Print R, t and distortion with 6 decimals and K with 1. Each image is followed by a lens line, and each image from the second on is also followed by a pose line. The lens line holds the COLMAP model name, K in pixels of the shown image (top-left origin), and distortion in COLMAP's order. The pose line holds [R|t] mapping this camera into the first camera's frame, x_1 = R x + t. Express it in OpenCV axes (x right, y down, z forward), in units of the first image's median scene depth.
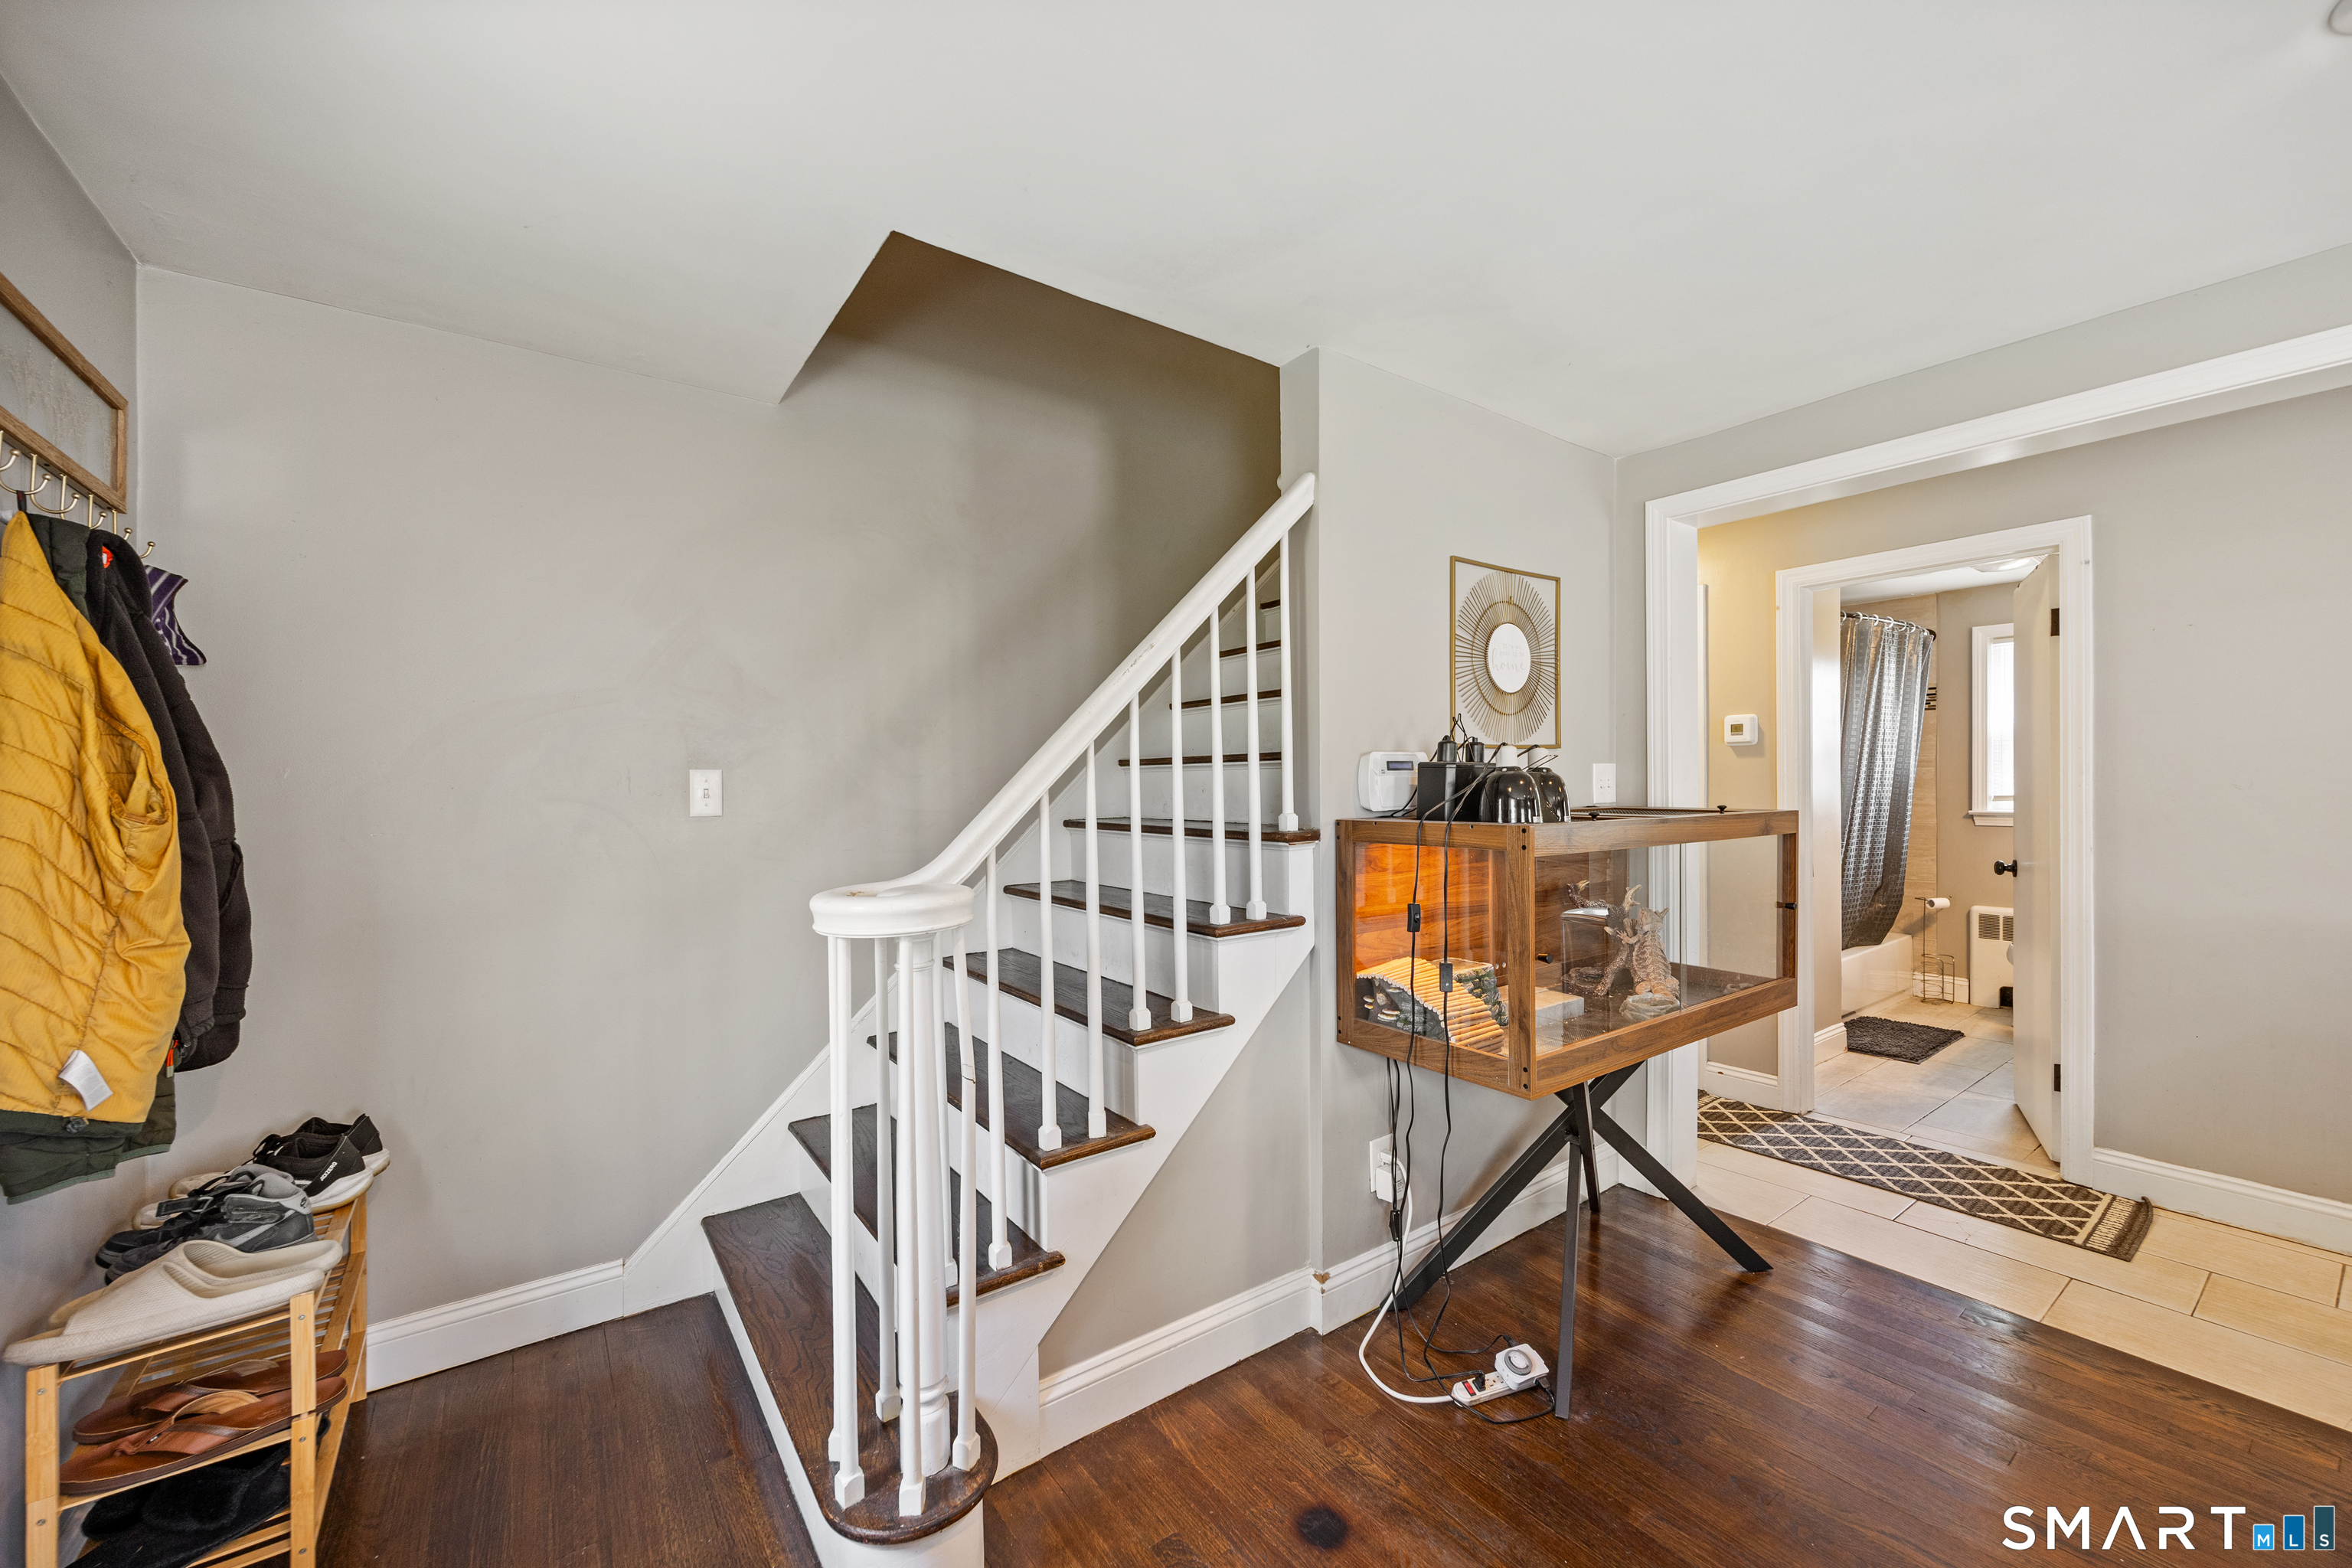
lens RADIAL K [[923.7, 0, 1173.3], [0, 923.7, 783.5], [0, 0, 1]] dist [0.003374, 0.000132]
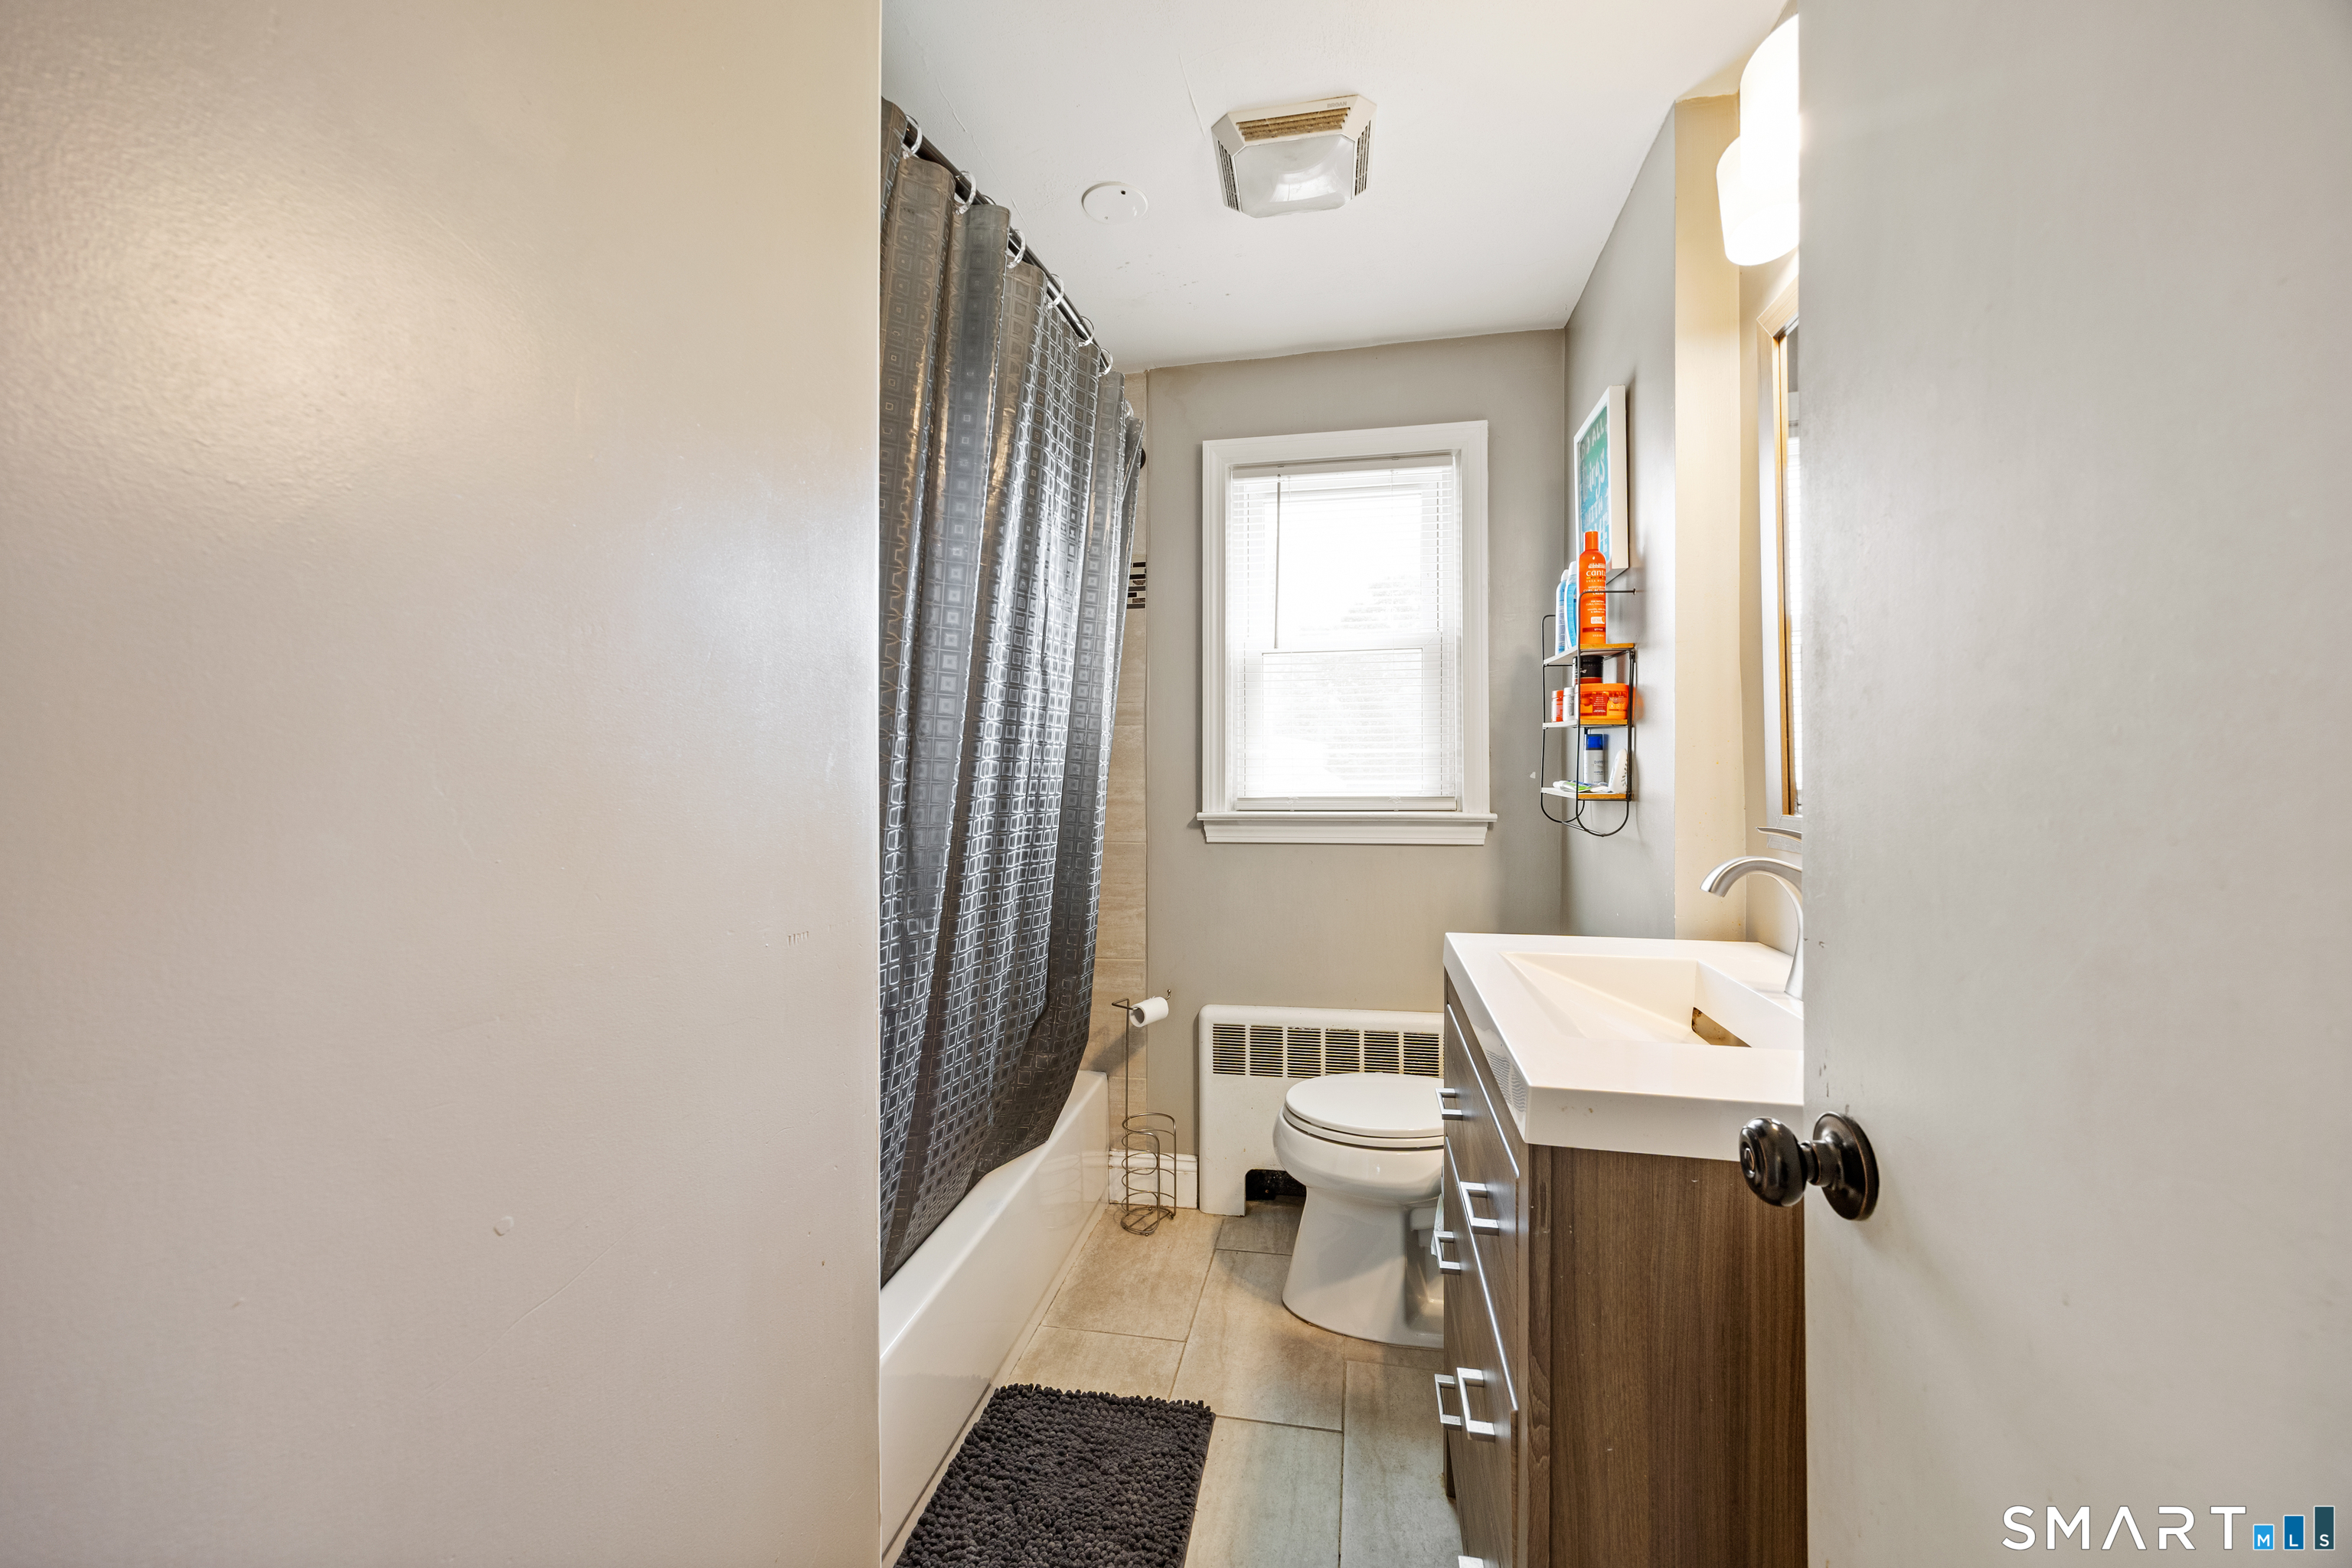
lens RADIAL K [[923.7, 0, 1178.0], [0, 923.7, 777.7], [0, 0, 1]] dist [0.003374, 0.000132]
pose [[0.734105, 0.003031, 0.679030, 0.515986], [0.002627, 0.999970, -0.007304, 0.013898], [-0.679031, 0.007146, 0.734075, 0.643455]]
